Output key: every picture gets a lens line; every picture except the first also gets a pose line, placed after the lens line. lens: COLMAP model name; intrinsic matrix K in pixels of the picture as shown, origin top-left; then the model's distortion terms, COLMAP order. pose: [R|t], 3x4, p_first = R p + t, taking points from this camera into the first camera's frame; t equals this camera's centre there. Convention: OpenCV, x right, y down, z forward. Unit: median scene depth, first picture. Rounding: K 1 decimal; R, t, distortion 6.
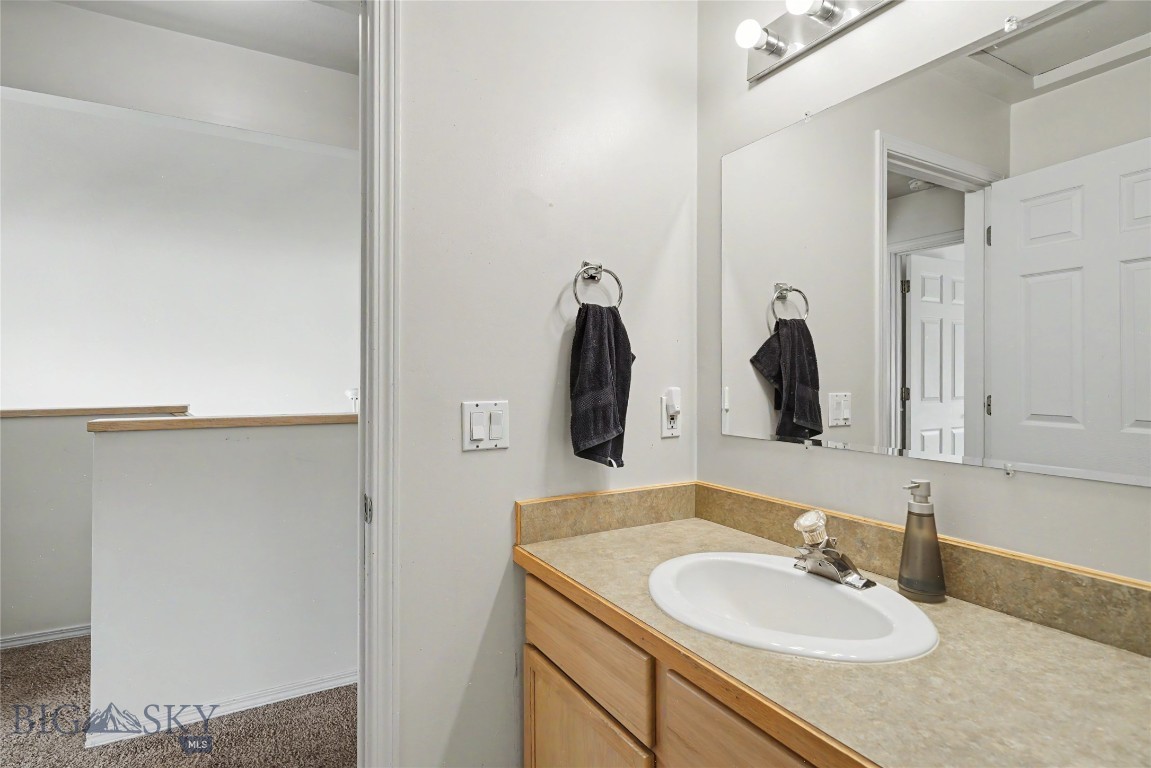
lens RADIAL K [[572.6, 0, 590.5], [0, 572.6, 381.2], [0, 0, 1]] dist [0.003273, -0.001161]
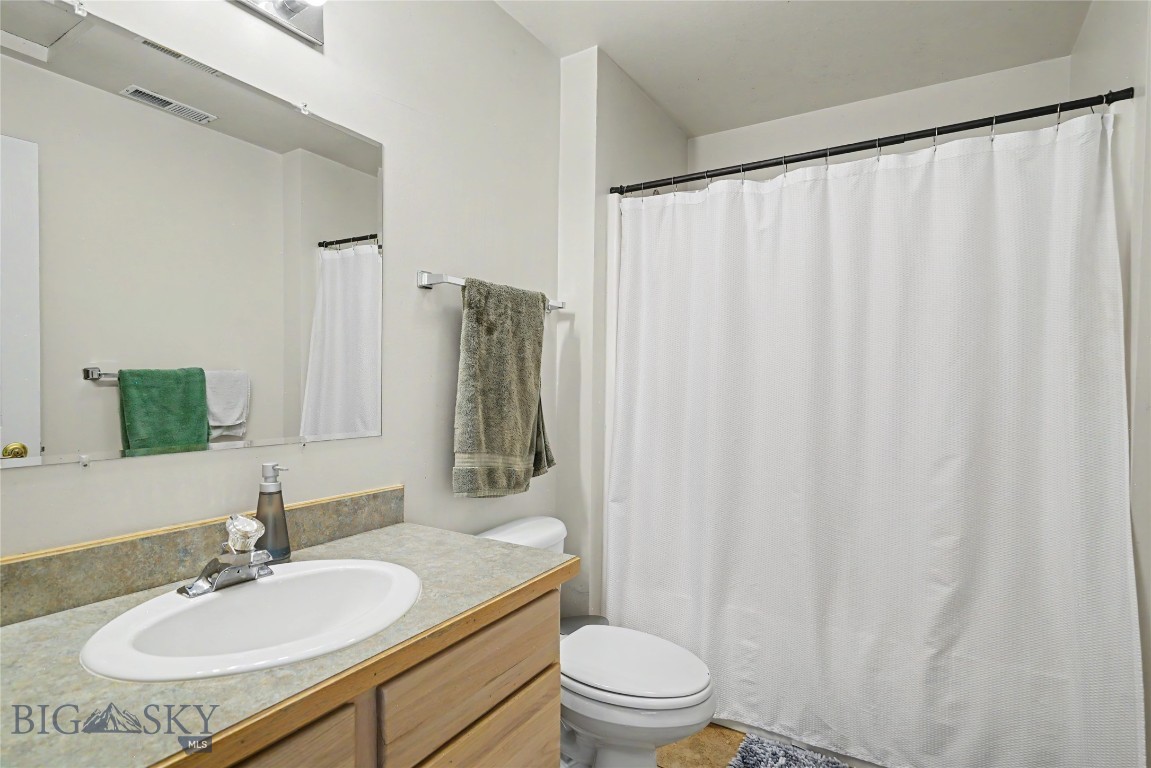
lens RADIAL K [[572.6, 0, 572.5], [0, 572.6, 387.2], [0, 0, 1]] dist [0.003273, -0.001161]
pose [[-0.459657, -0.013148, 0.887999, -0.721856], [-0.006818, 0.999913, 0.011276, 0.008529], [-0.888070, -0.000871, -0.459707, 1.024729]]
